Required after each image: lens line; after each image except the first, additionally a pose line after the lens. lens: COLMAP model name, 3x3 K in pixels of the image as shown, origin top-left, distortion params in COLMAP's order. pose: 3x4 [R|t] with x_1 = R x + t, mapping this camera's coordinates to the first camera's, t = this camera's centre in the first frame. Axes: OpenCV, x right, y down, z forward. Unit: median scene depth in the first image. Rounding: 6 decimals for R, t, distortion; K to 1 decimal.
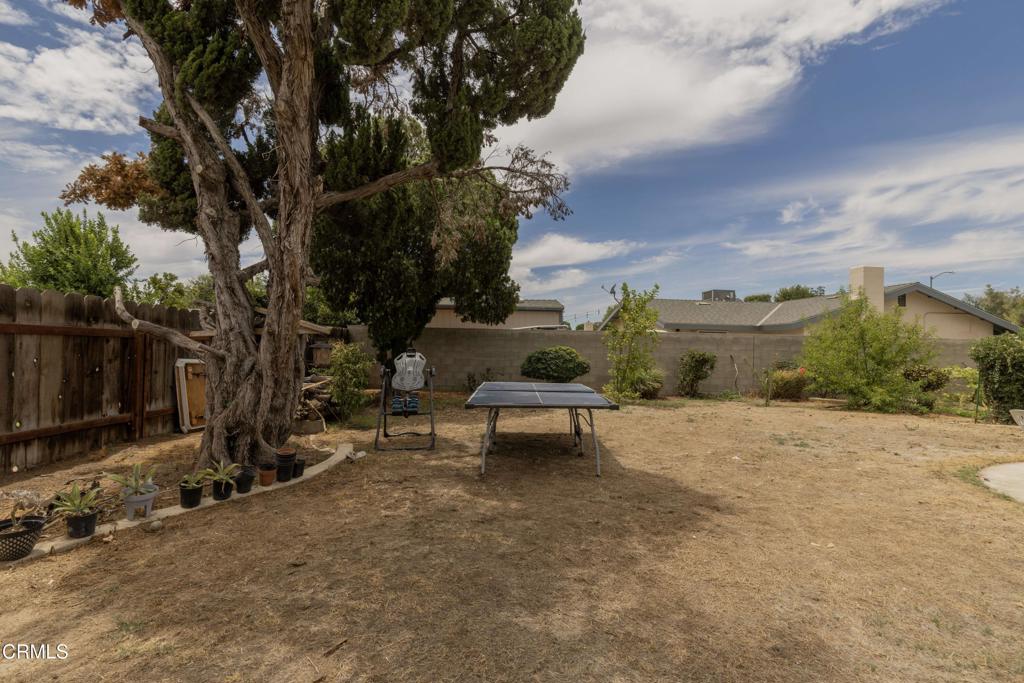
lens RADIAL K [[473.4, 0, 517.9], [0, 473.4, 338.5], [0, 0, 1]] dist [0.003182, 0.000419]
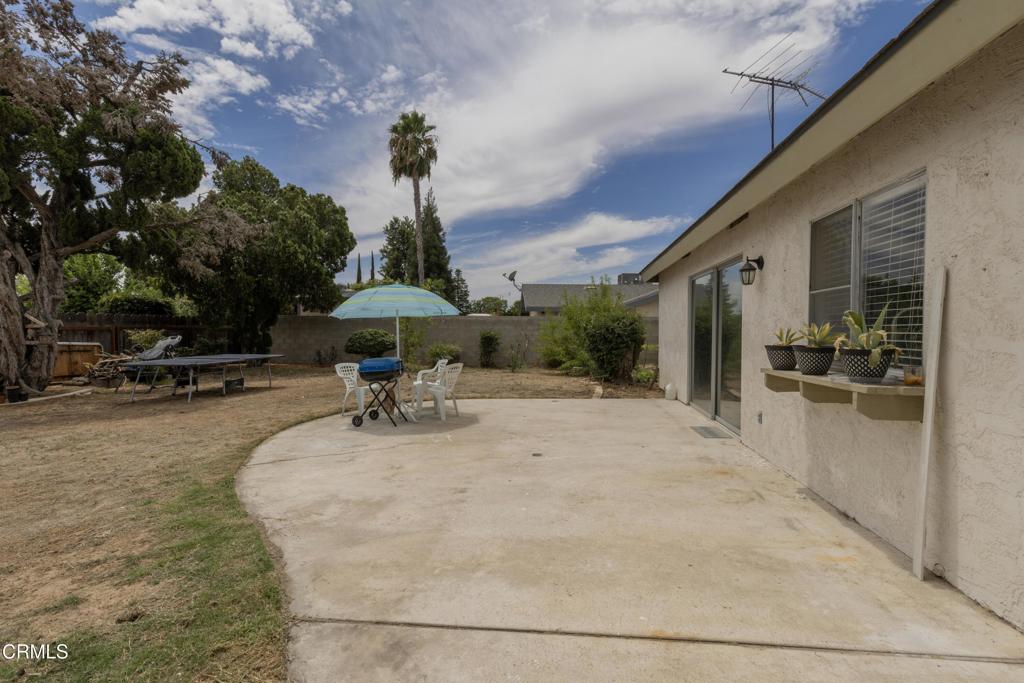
lens RADIAL K [[456.7, 0, 514.2], [0, 456.7, 339.7], [0, 0, 1]] dist [-0.000691, 0.000075]
pose [[0.994841, -0.012887, -0.100629, 1.025768], [0.017564, 0.998799, 0.045732, -0.007475], [0.099918, -0.047263, 0.993872, -0.391889]]
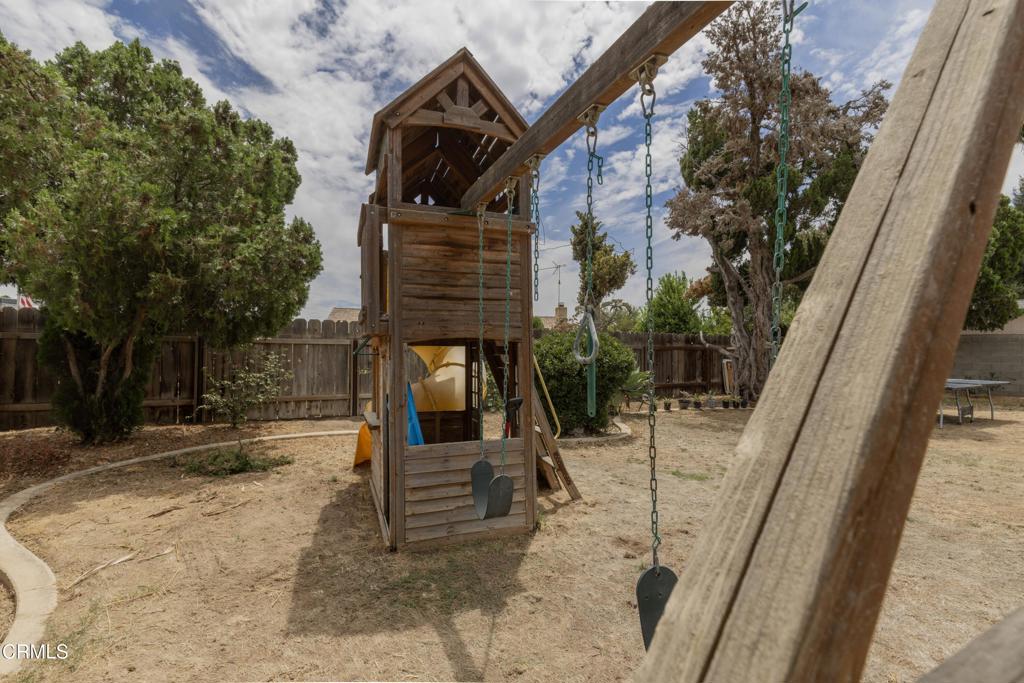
lens RADIAL K [[462.7, 0, 513.6], [0, 462.7, 352.5], [0, 0, 1]] dist [0.003813, -0.000866]
pose [[0.487331, -0.008798, -0.873173, 0.578794], [0.024781, 0.999686, 0.003758, -0.017155], [0.872865, -0.023469, 0.487396, -0.755285]]
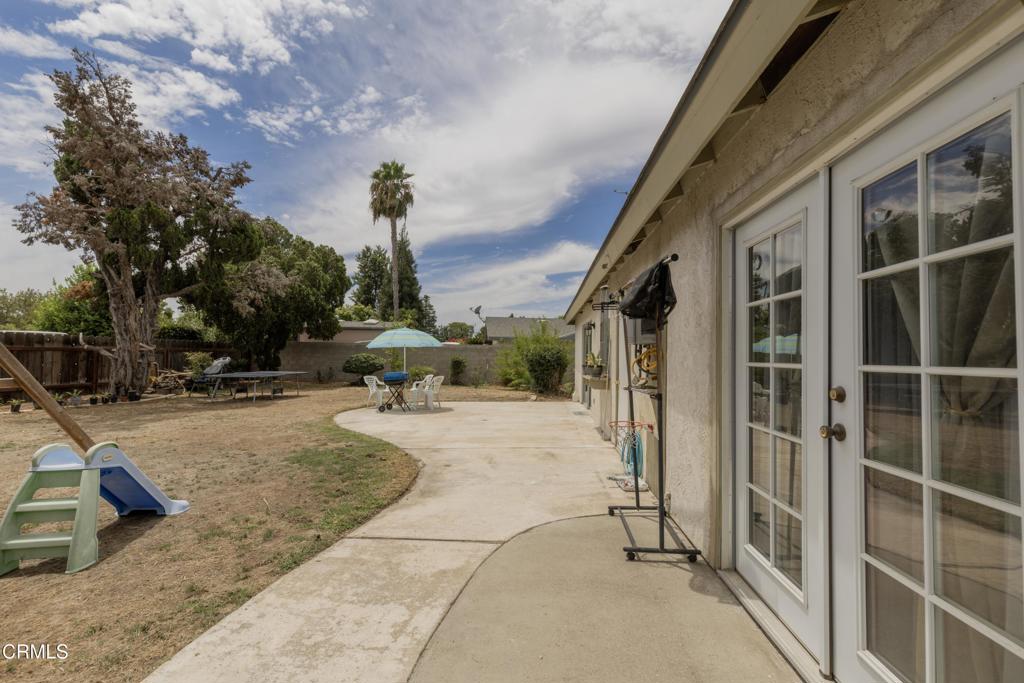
lens RADIAL K [[457.8, 0, 509.7], [0, 457.8, 343.5], [0, 0, 1]] dist [0.000930, 0.000018]
pose [[0.999254, -0.002946, -0.038513, 1.104591], [0.002890, 0.999995, -0.001524, -0.024740], [0.038517, 0.001411, 0.999257, -0.982082]]
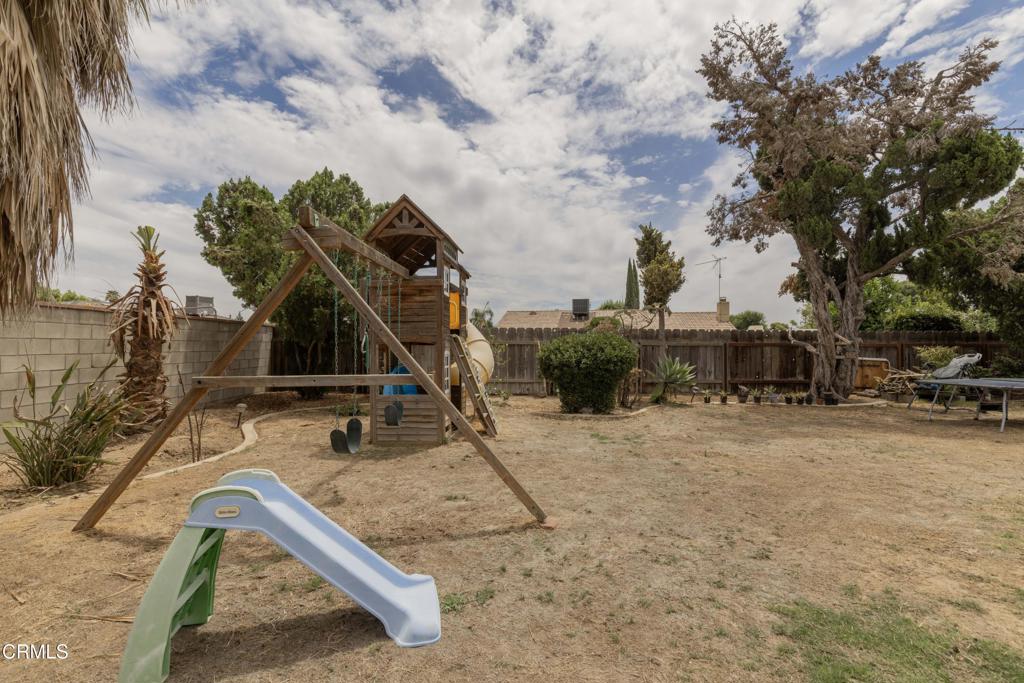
lens RADIAL K [[456.7, 0, 514.2], [0, 456.7, 339.7], [0, 0, 1]] dist [-0.000691, 0.000075]
pose [[0.079340, -0.026617, -0.996492, 1.000037], [0.023865, 0.999408, -0.024795, -0.010919], [0.996562, -0.021814, 0.079928, -0.463555]]
